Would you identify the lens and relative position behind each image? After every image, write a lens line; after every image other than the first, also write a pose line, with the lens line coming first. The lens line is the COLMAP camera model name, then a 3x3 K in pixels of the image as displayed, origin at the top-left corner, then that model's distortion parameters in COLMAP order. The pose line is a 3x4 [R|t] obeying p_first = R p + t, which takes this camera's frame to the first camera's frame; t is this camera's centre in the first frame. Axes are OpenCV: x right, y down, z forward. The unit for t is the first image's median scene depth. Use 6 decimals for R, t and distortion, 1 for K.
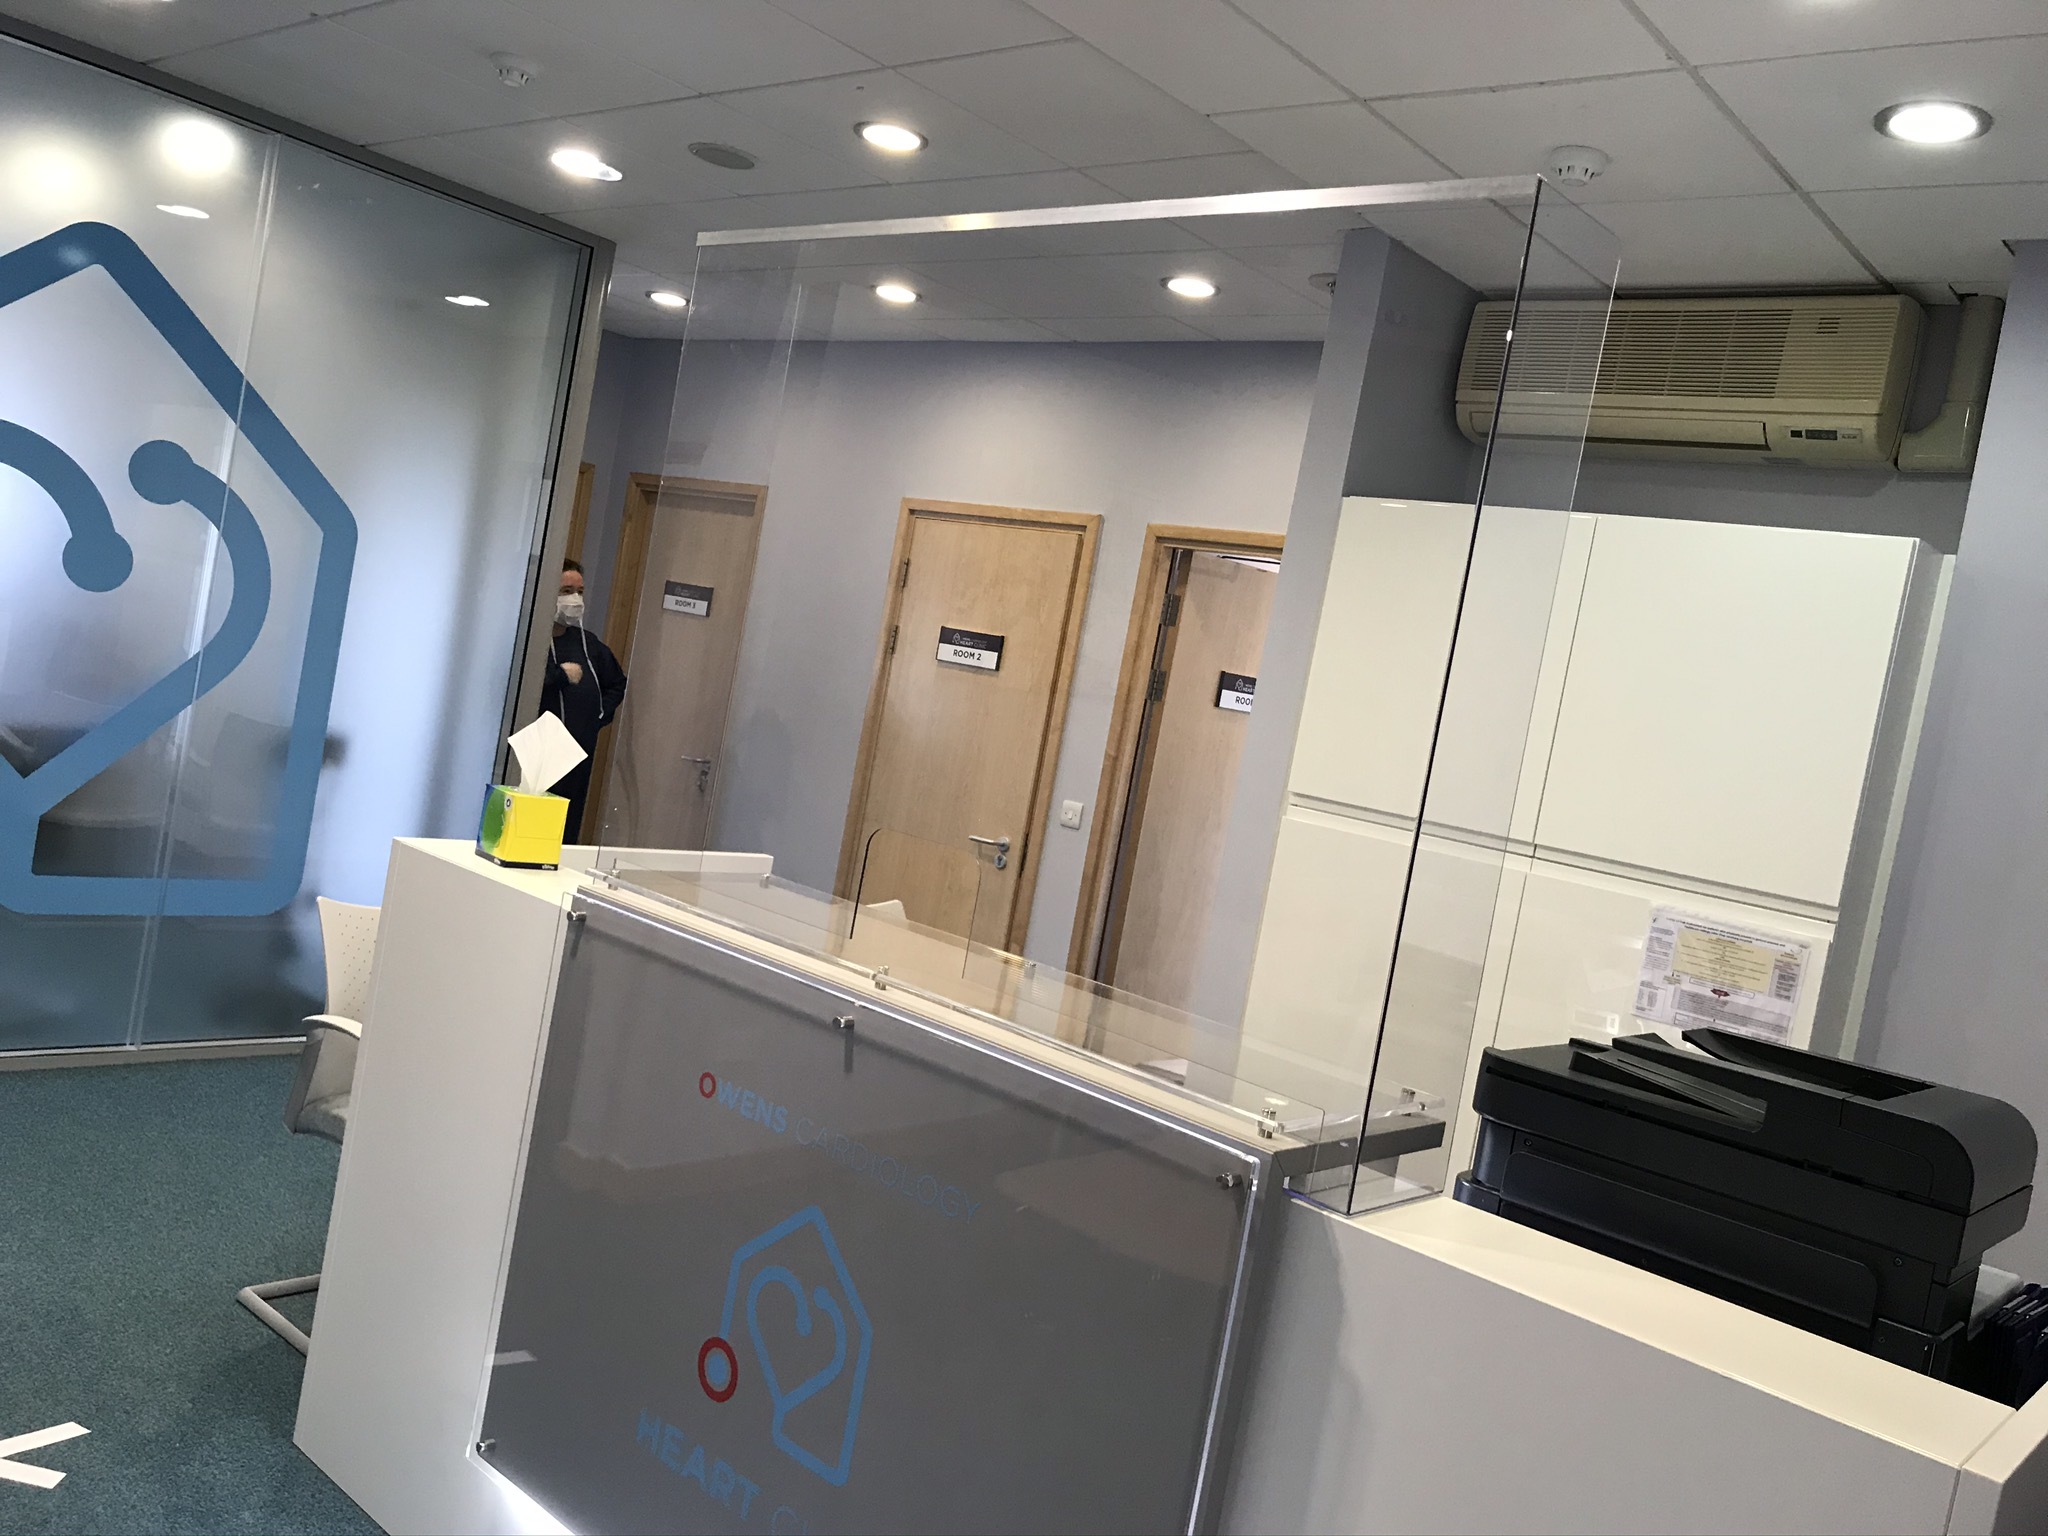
lens RADIAL K [[1699.4, 0, 1028.6], [0, 1699.4, 773.5], [0, 0, 1]] dist [0.046543, -0.001864]
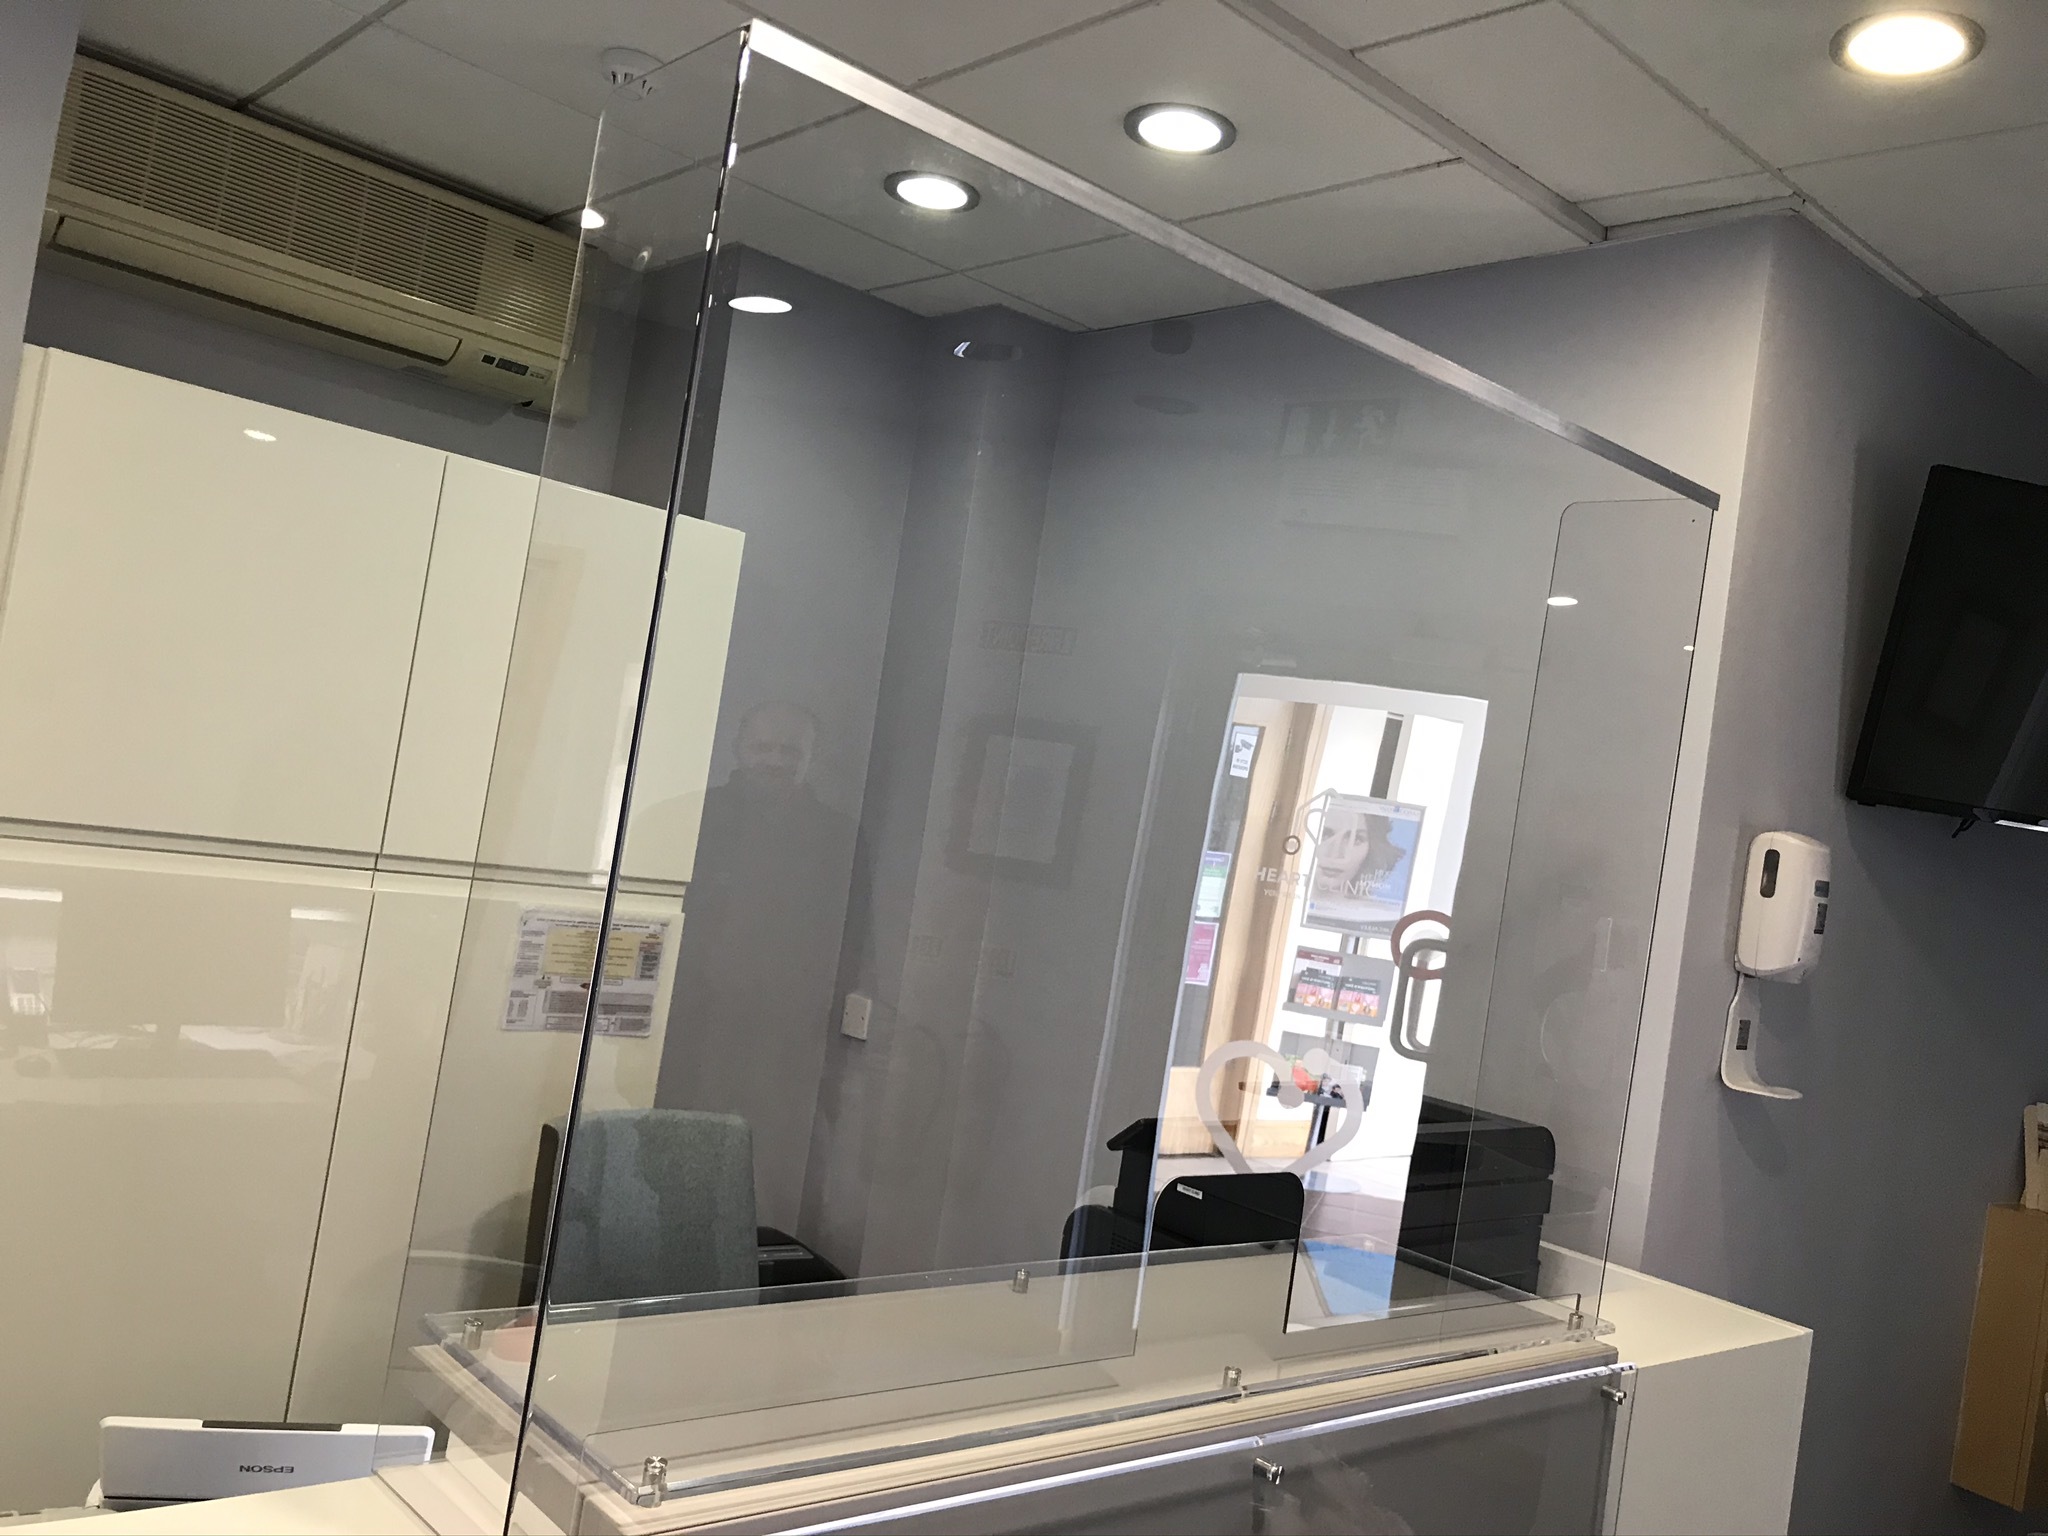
lens RADIAL K [[1699.4, 0, 1030.1], [0, 1699.4, 756.4], [0, 0, 1]] dist [0.046543, -0.001864]
pose [[0.148055, -0.126186, 0.980896, -0.476054], [-0.069186, 0.988075, 0.137553, -0.146108], [-0.986556, -0.088230, 0.137560, 0.621238]]
